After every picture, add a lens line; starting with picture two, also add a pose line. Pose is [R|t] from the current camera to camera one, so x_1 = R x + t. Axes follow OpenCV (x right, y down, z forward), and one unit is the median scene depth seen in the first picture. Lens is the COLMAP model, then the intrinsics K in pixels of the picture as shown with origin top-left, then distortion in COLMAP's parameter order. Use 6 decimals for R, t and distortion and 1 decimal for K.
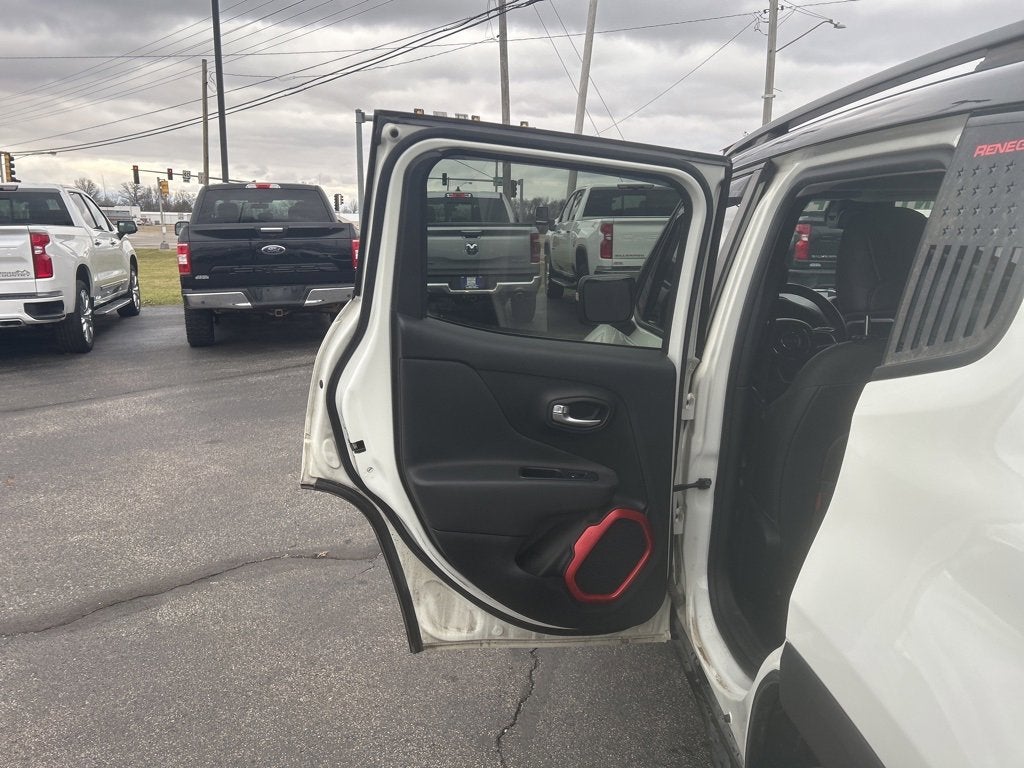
lens RADIAL K [[911.6, 0, 509.7], [0, 911.6, 379.2], [0, 0, 1]] dist [0.039991, -0.053605]
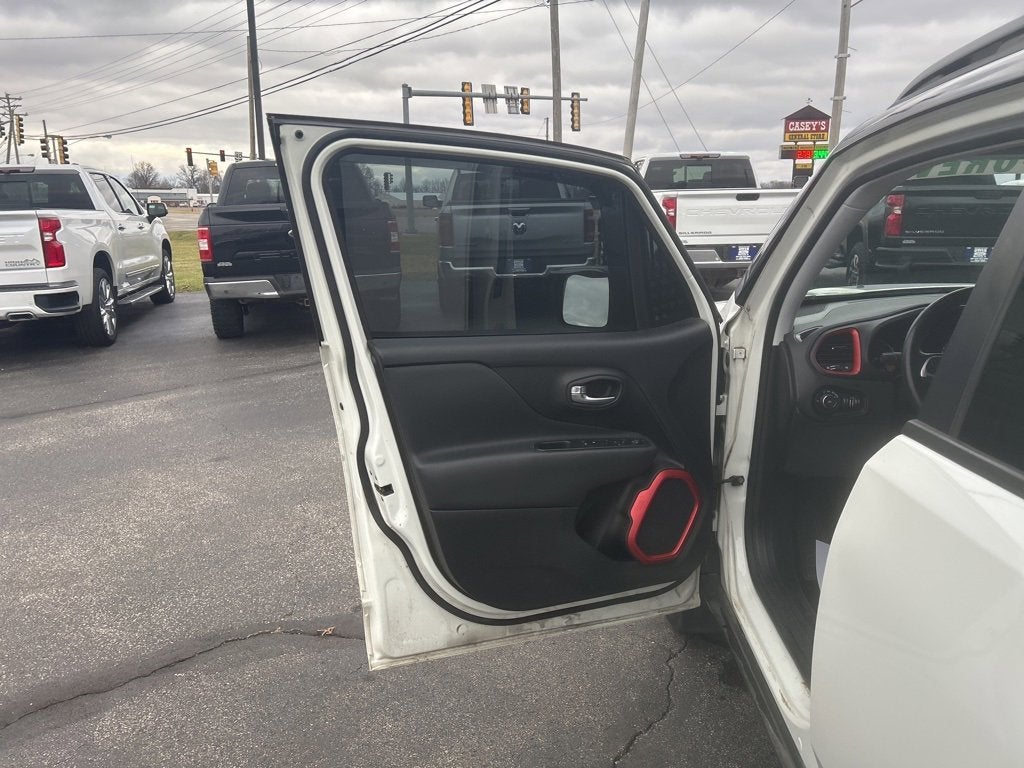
lens RADIAL K [[865.8, 0, 518.9], [0, 865.8, 386.2], [0, 0, 1]] dist [0.011763, 0.003464]
pose [[0.998758, -0.004909, -0.049581, 0.000174], [0.007018, 0.999074, 0.042457, -0.024033], [0.049327, -0.042752, 0.997867, 0.143370]]
